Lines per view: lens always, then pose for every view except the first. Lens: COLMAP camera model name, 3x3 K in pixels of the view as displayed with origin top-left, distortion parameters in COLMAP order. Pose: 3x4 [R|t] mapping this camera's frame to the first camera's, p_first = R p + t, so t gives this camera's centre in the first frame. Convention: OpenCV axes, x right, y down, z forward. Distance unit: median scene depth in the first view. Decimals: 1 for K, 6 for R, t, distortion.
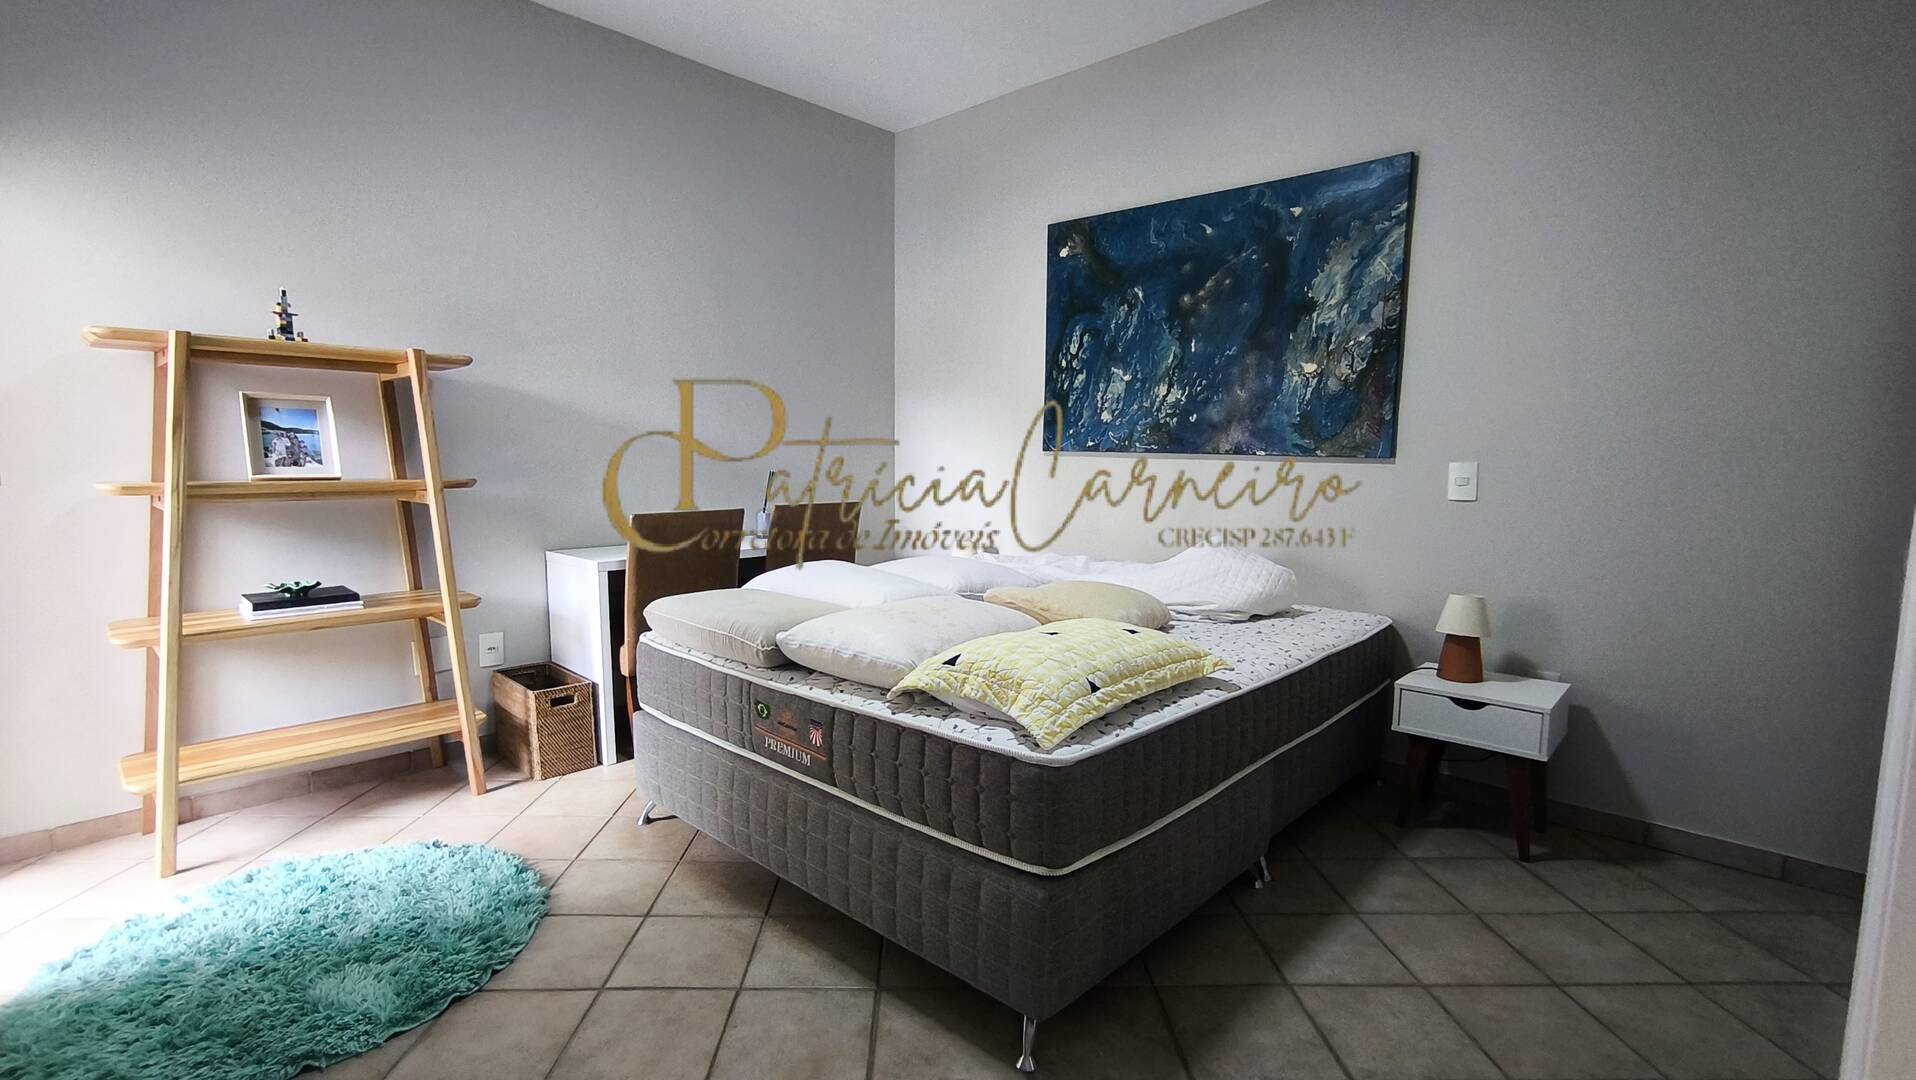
lens RADIAL K [[875.5, 0, 975.2], [0, 875.5, 547.9], [0, 0, 1]] dist [-0.015481, 0.007925]
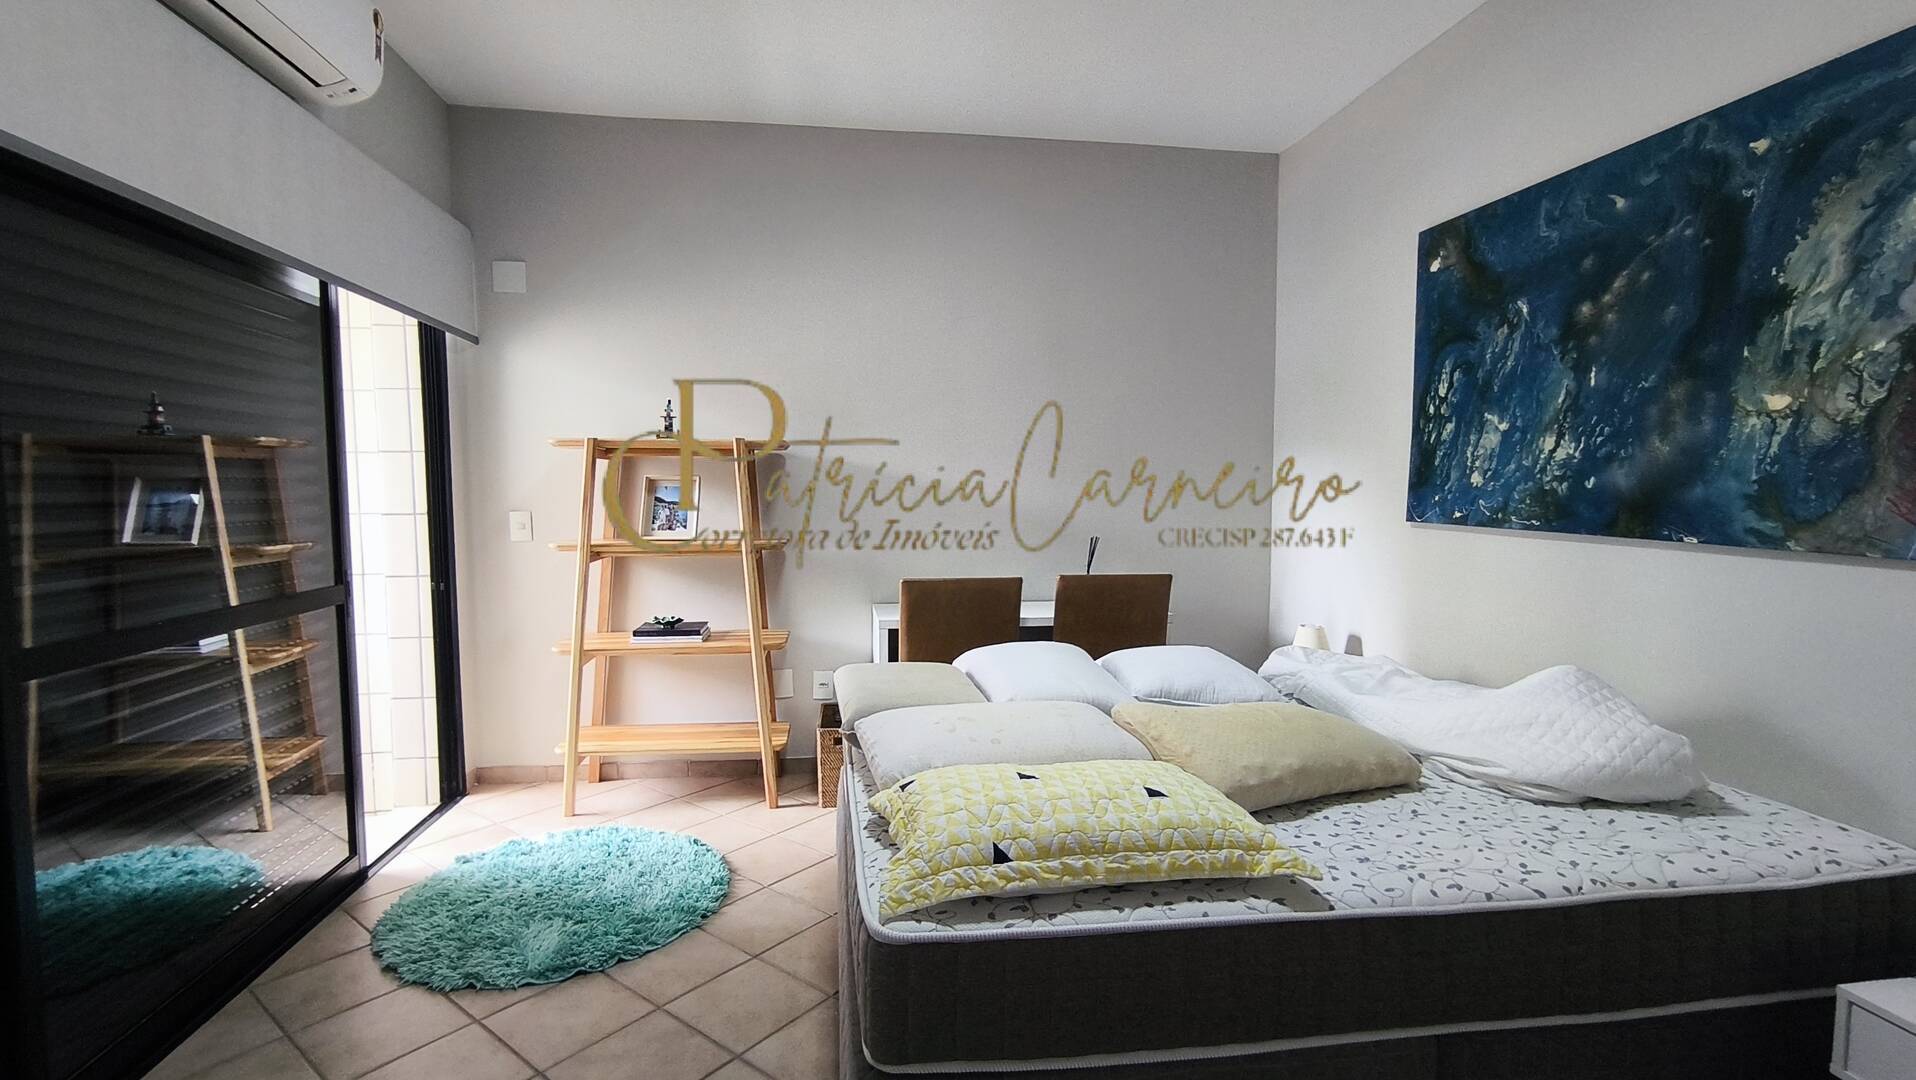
lens RADIAL K [[875.5, 0, 960.3], [0, 875.5, 560.3], [0, 0, 1]] dist [-0.015481, 0.007925]
pose [[0.776560, 0.048616, -0.628165, 0.335951], [-0.069652, 0.997532, -0.008903, -0.055604], [0.626182, 0.050667, 0.778029, 0.198538]]
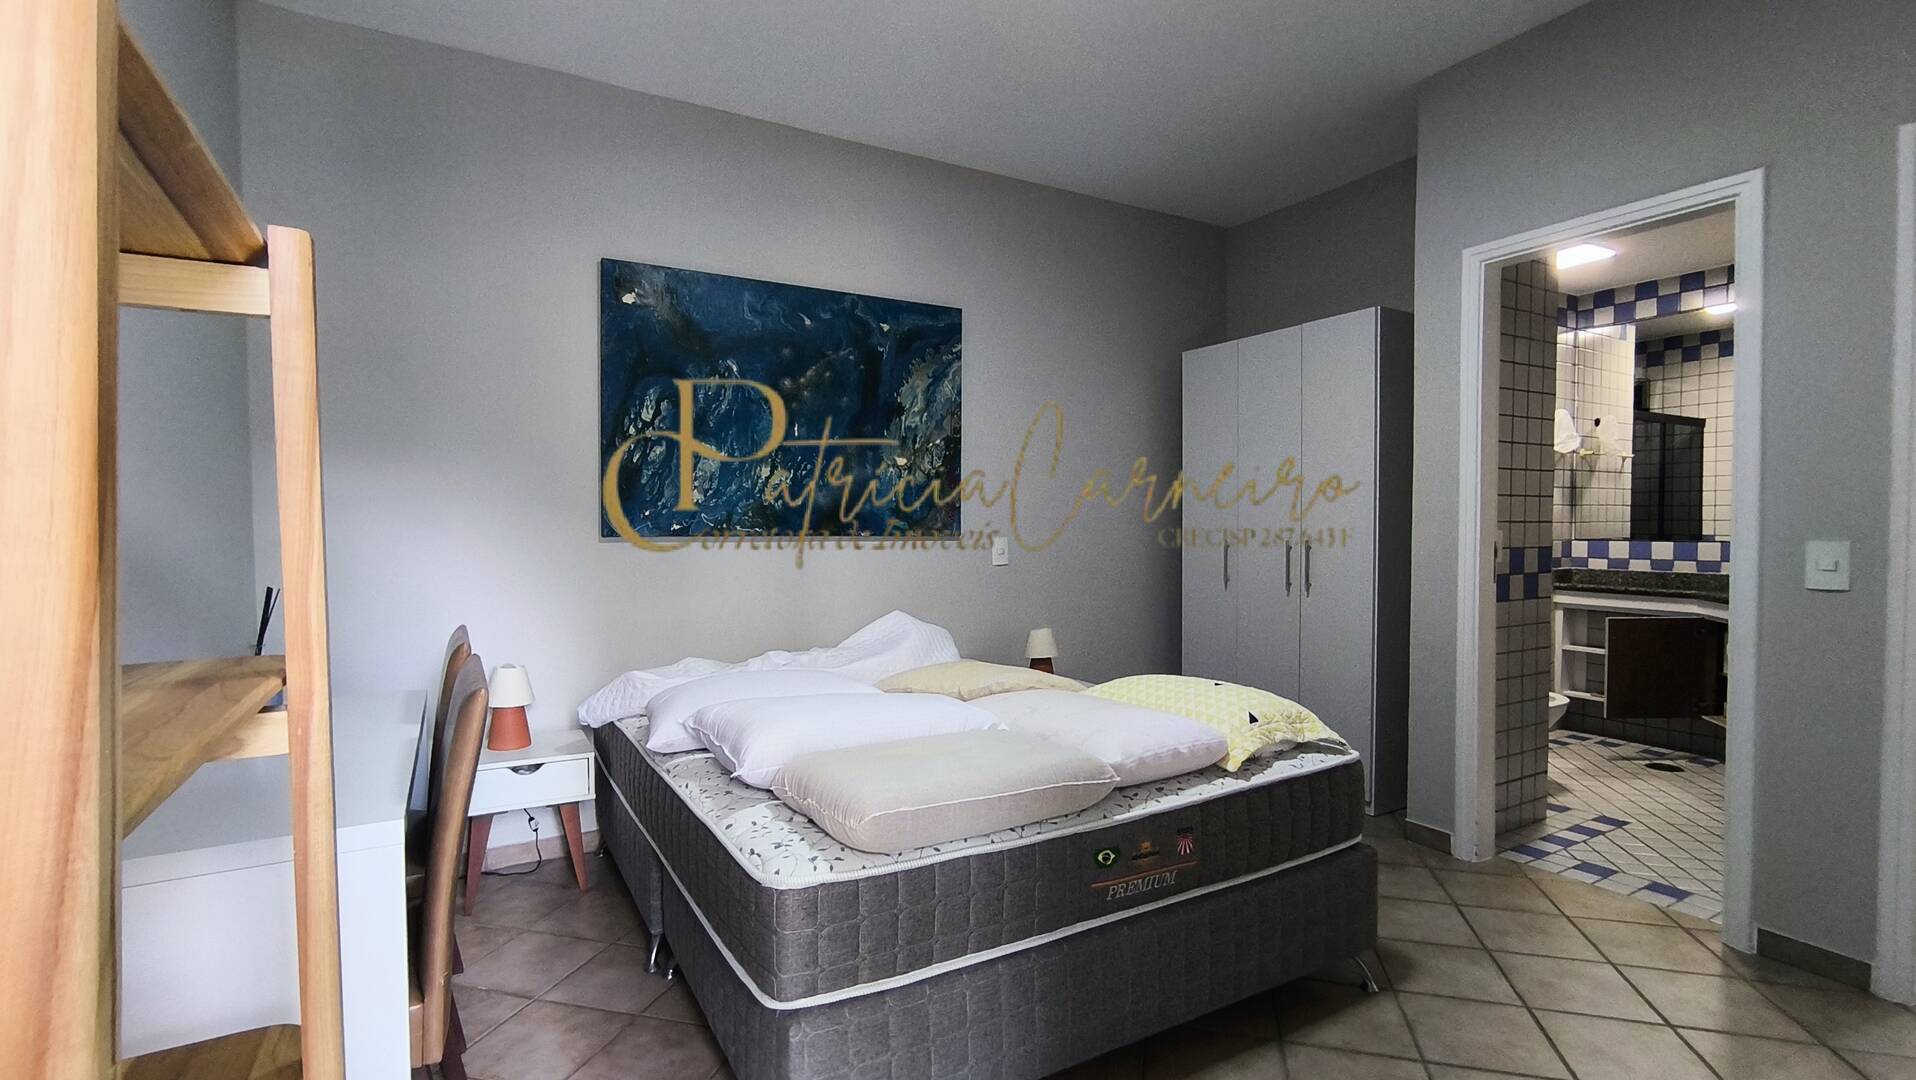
lens RADIAL K [[875.5, 0, 937.7], [0, 875.5, 555.0], [0, 0, 1]] dist [-0.015481, 0.007925]
pose [[0.313101, -0.040972, 0.948836, -0.746960], [0.115571, 0.993288, 0.004755, -0.082669], [-0.942662, 0.108169, 0.315734, 0.608902]]
